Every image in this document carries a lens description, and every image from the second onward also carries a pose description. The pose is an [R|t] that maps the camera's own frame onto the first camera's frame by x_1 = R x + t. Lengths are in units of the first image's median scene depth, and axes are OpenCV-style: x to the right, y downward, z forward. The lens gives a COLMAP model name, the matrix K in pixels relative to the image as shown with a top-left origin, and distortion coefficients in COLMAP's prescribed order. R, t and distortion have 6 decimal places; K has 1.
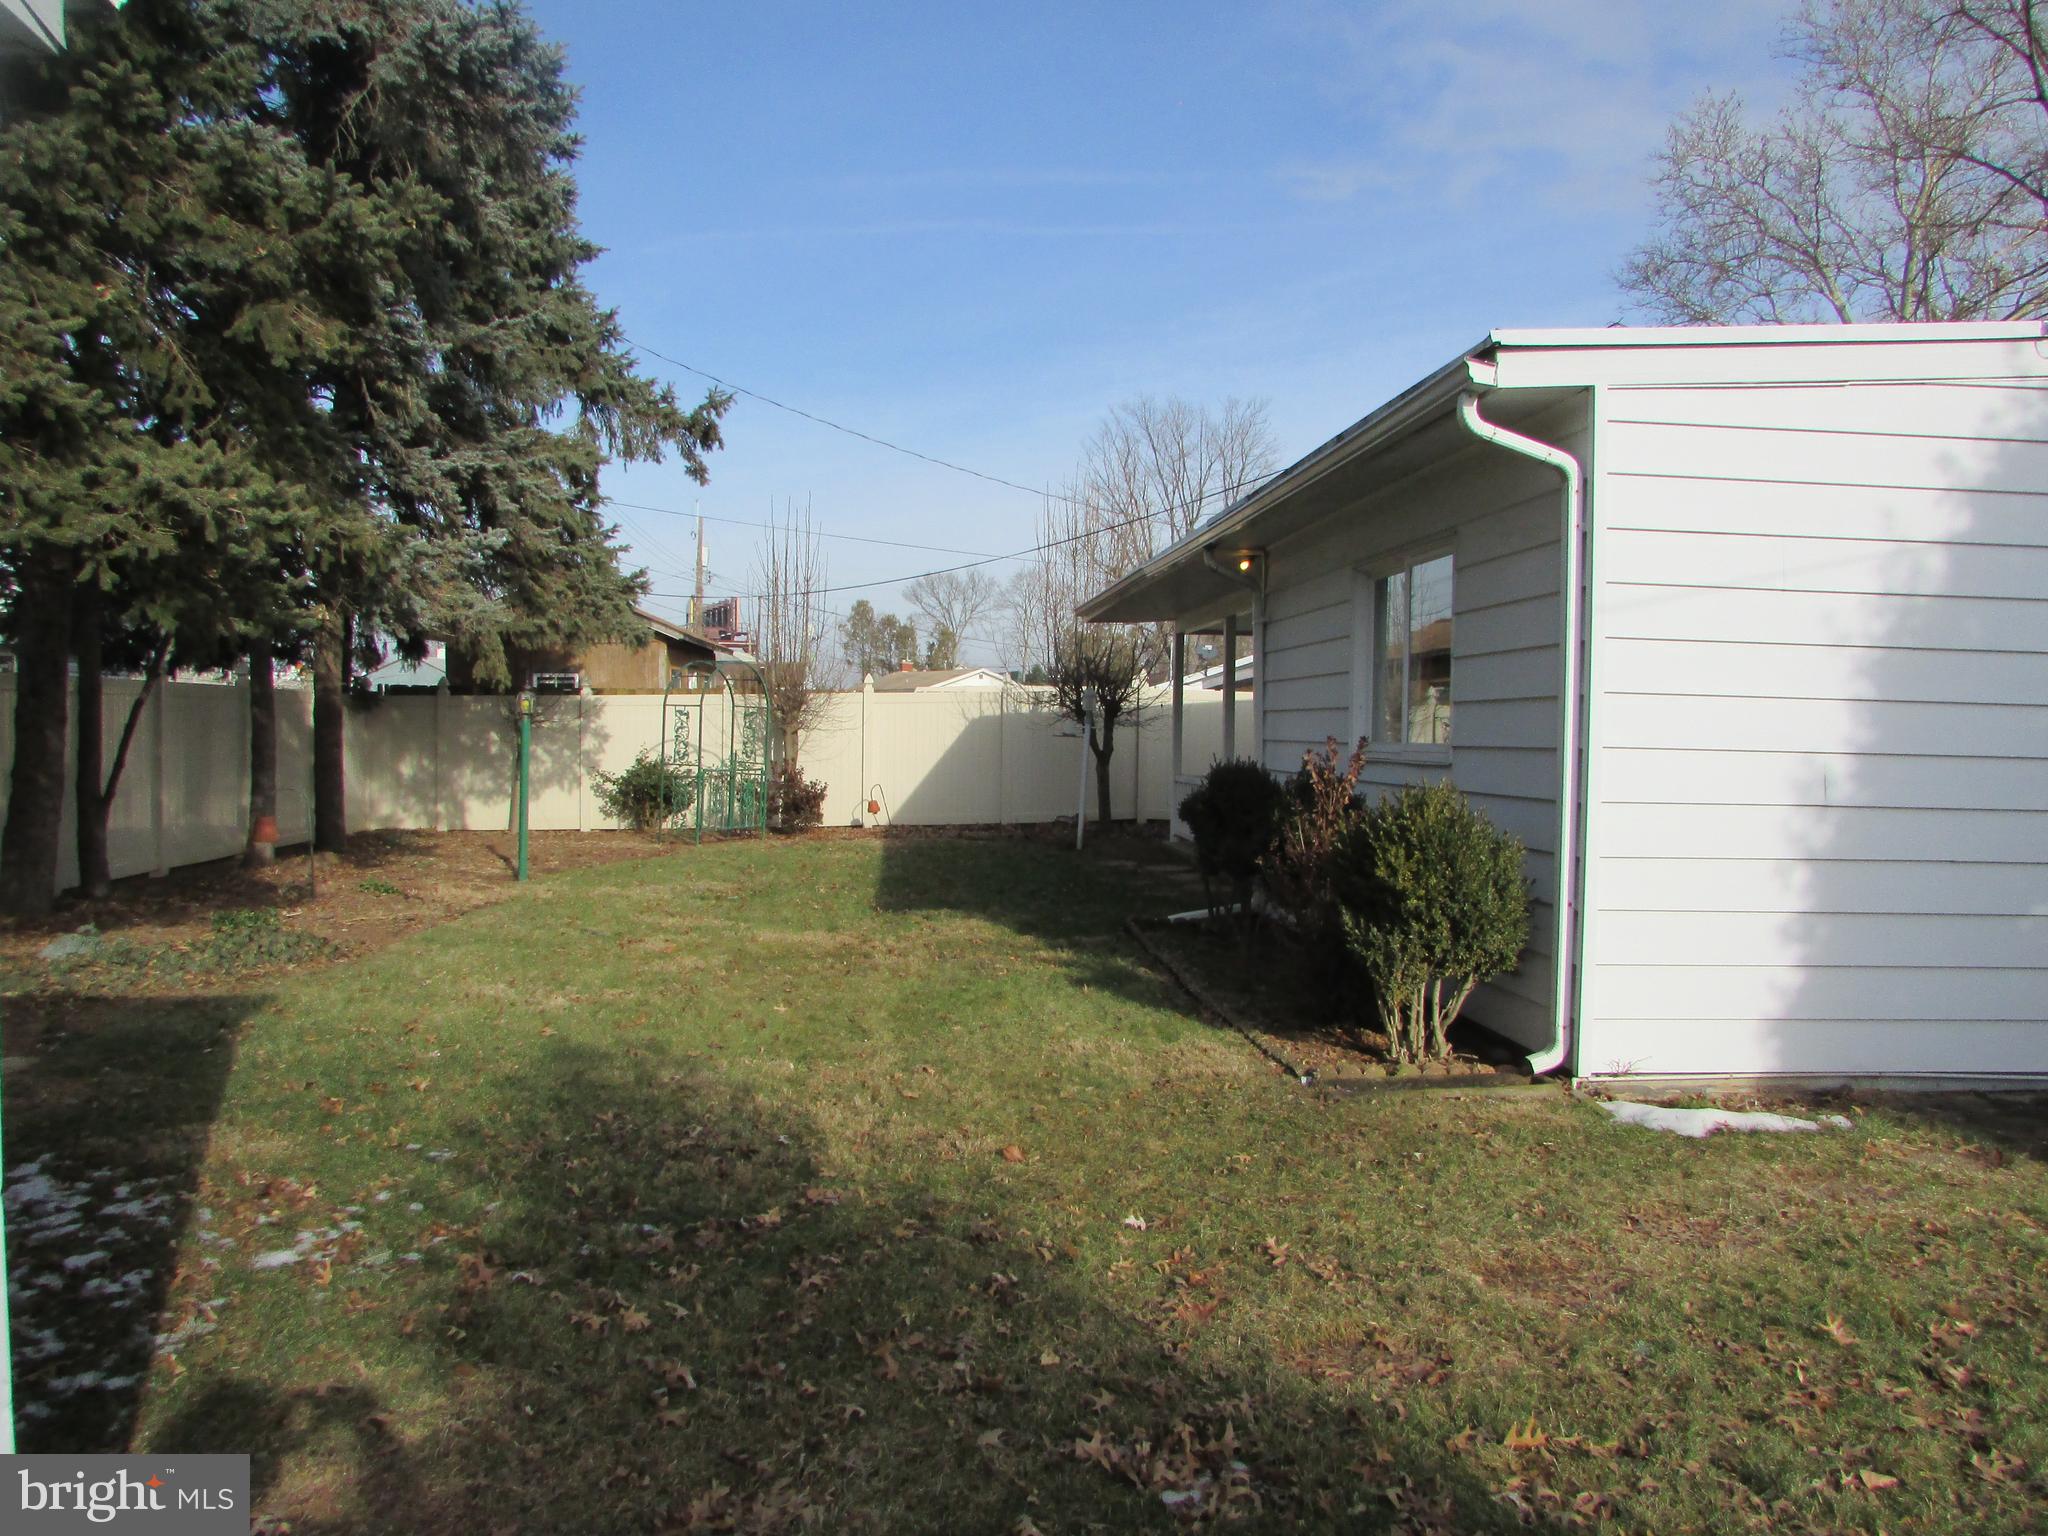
lens RADIAL K [[1463.7, 0, 1021.6], [0, 1463.7, 765.7], [0, 0, 1]] dist [-0.035611, 0.003170]
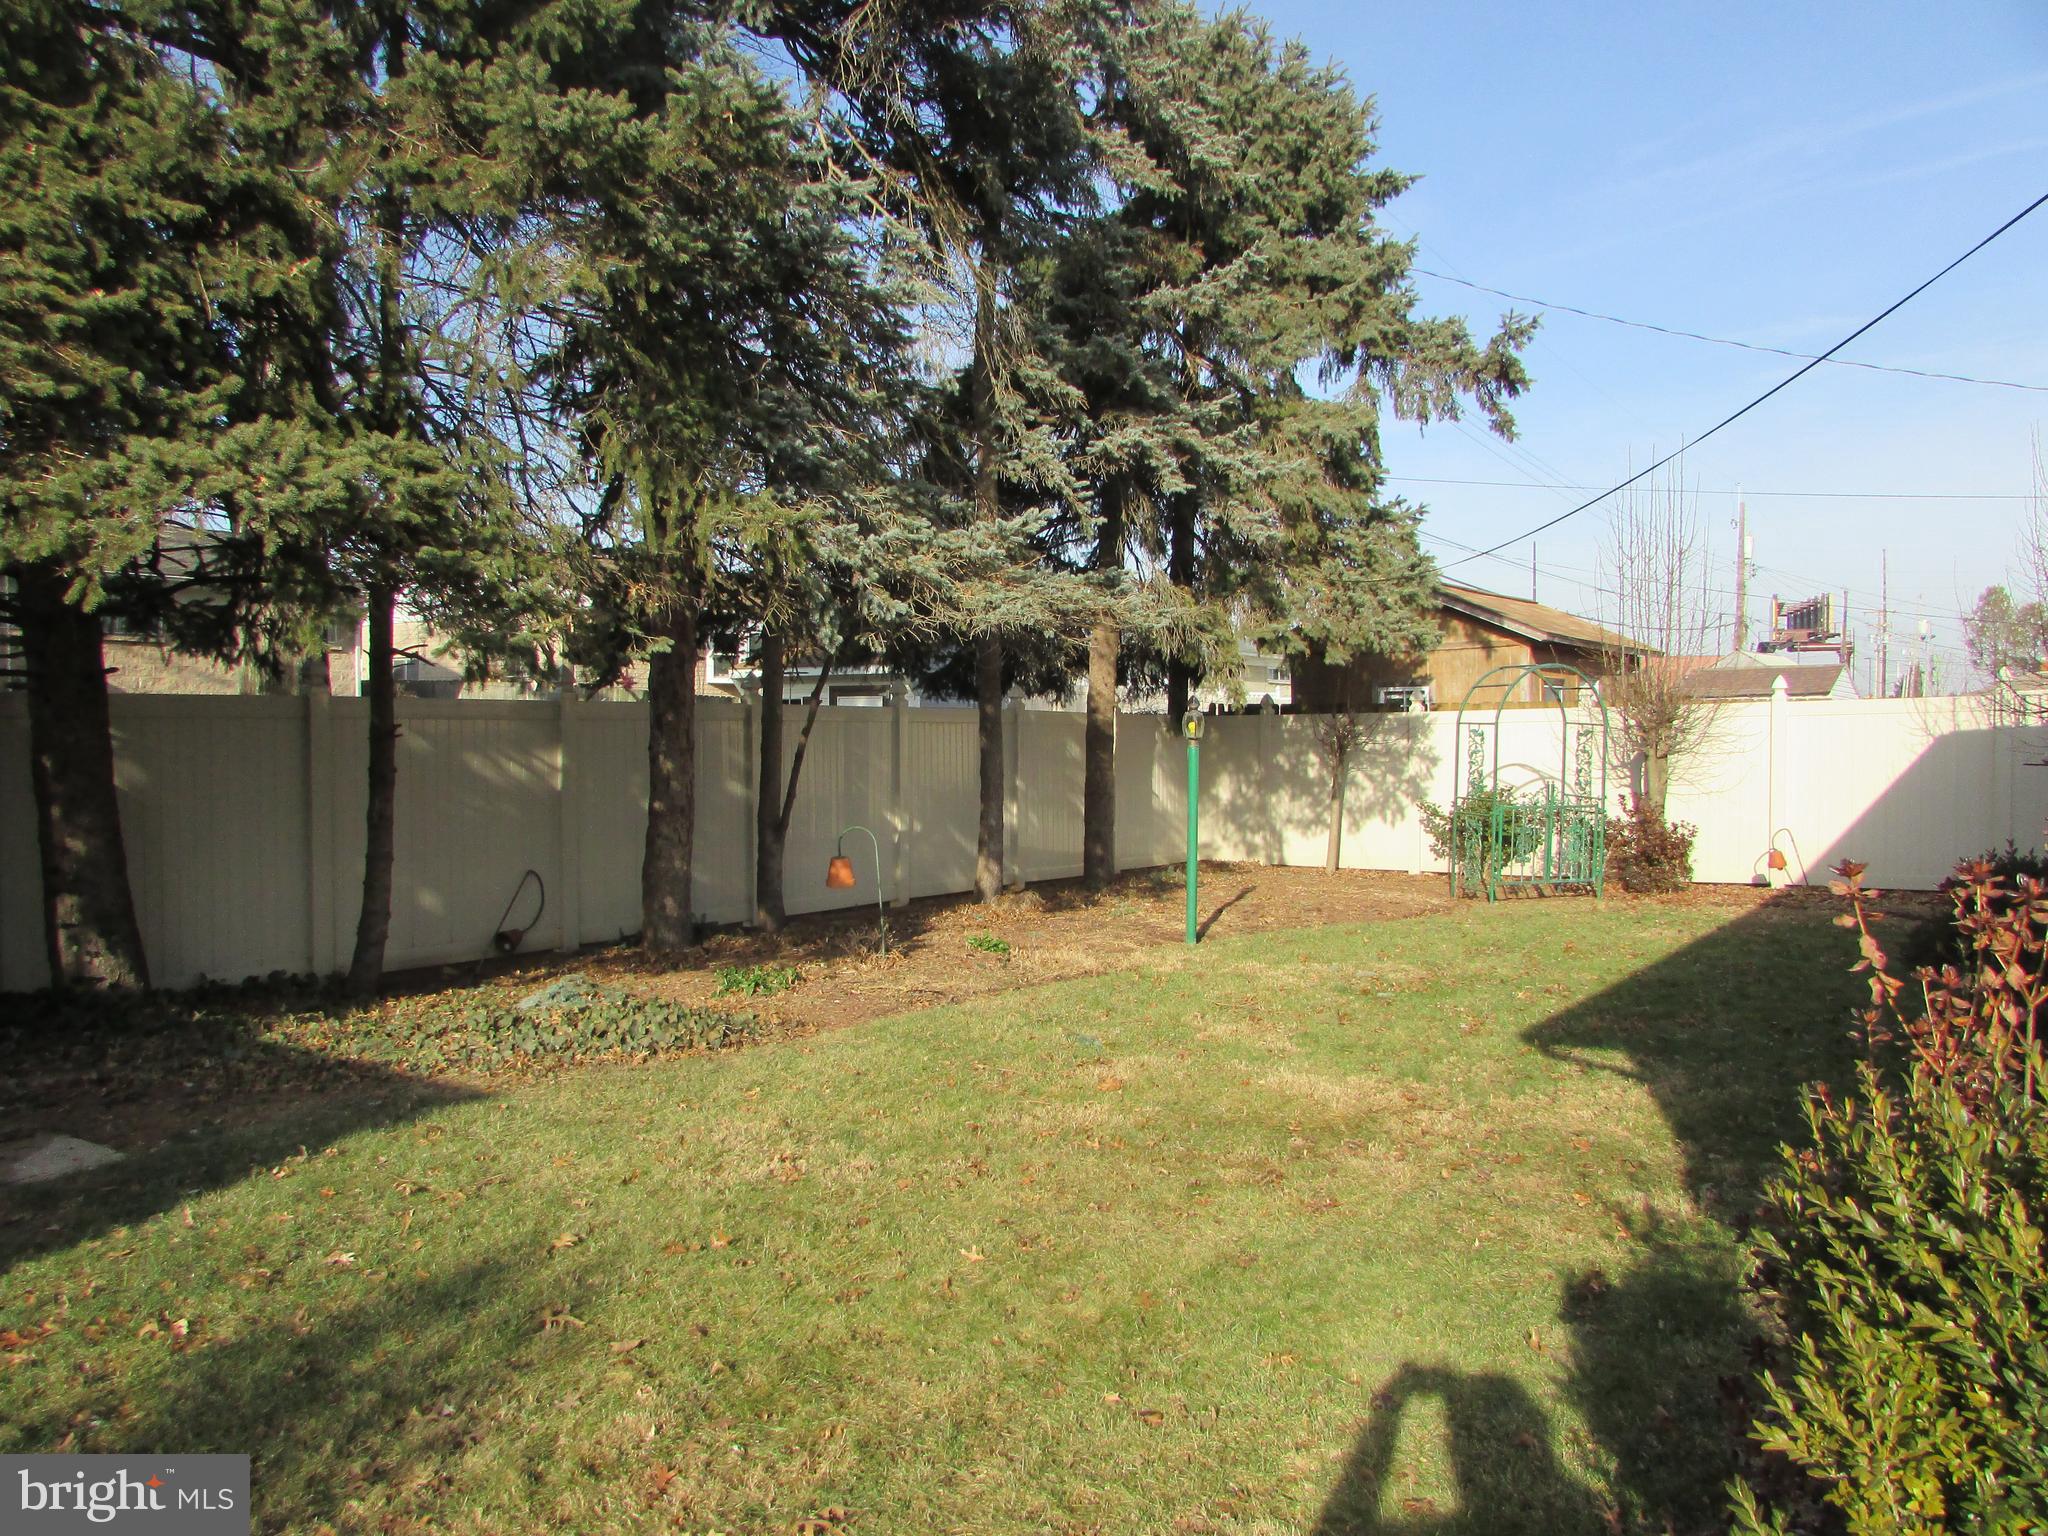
lens RADIAL K [[1463.7, 0, 1025.0], [0, 1463.7, 765.4], [0, 0, 1]] dist [-0.035611, 0.003170]
pose [[0.754001, 0.008438, -0.656819, 0.089137], [-0.014907, 0.999880, -0.004266, -0.010104], [0.656704, 0.013008, 0.754036, 0.216368]]
